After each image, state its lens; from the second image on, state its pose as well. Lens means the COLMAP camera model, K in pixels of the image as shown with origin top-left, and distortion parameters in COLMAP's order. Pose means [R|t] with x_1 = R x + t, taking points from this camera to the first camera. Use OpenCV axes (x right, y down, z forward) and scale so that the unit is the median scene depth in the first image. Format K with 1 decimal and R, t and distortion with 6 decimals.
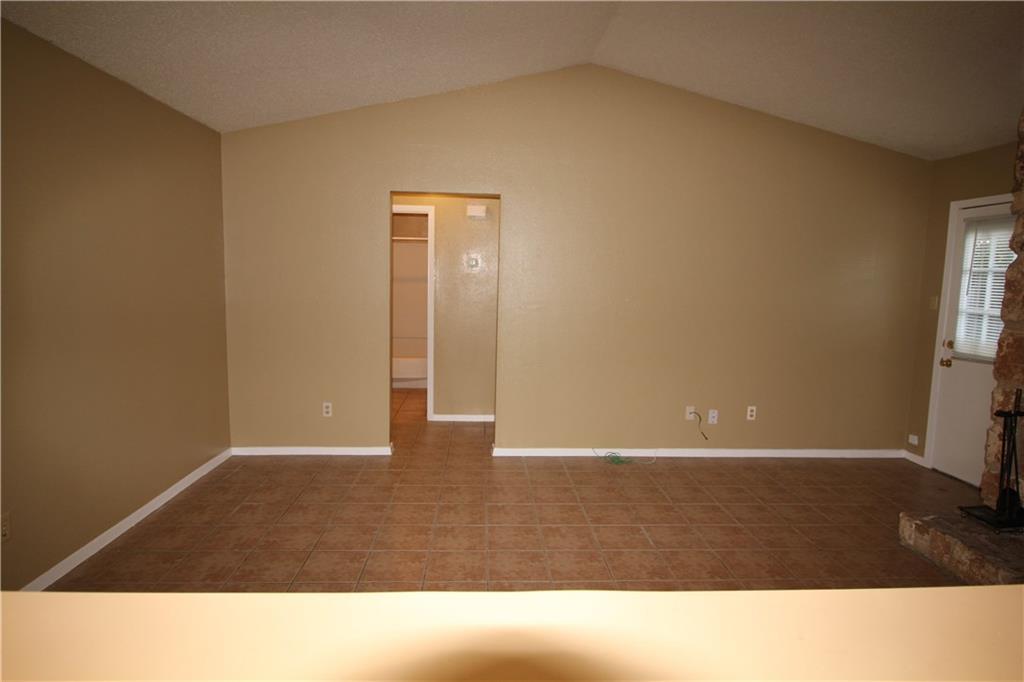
lens RADIAL K [[556.6, 0, 511.6], [0, 556.6, 336.0], [0, 0, 1]] dist [-0.003387, -0.001557]
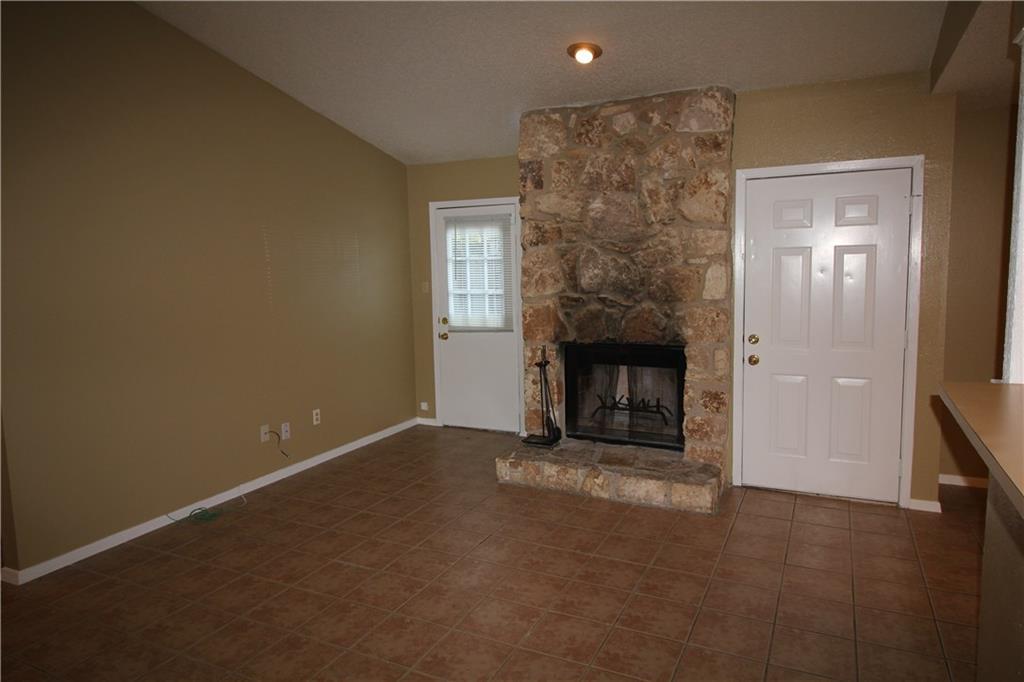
lens RADIAL K [[655.1, 0, 509.5], [0, 655.1, 338.1], [0, 0, 1]] dist [0.004138, -0.000625]
pose [[0.489977, -0.132686, 0.861578, -0.398158], [0.125039, 0.988826, 0.081173, -0.048762], [-0.862721, 0.067958, 0.501093, 0.175267]]
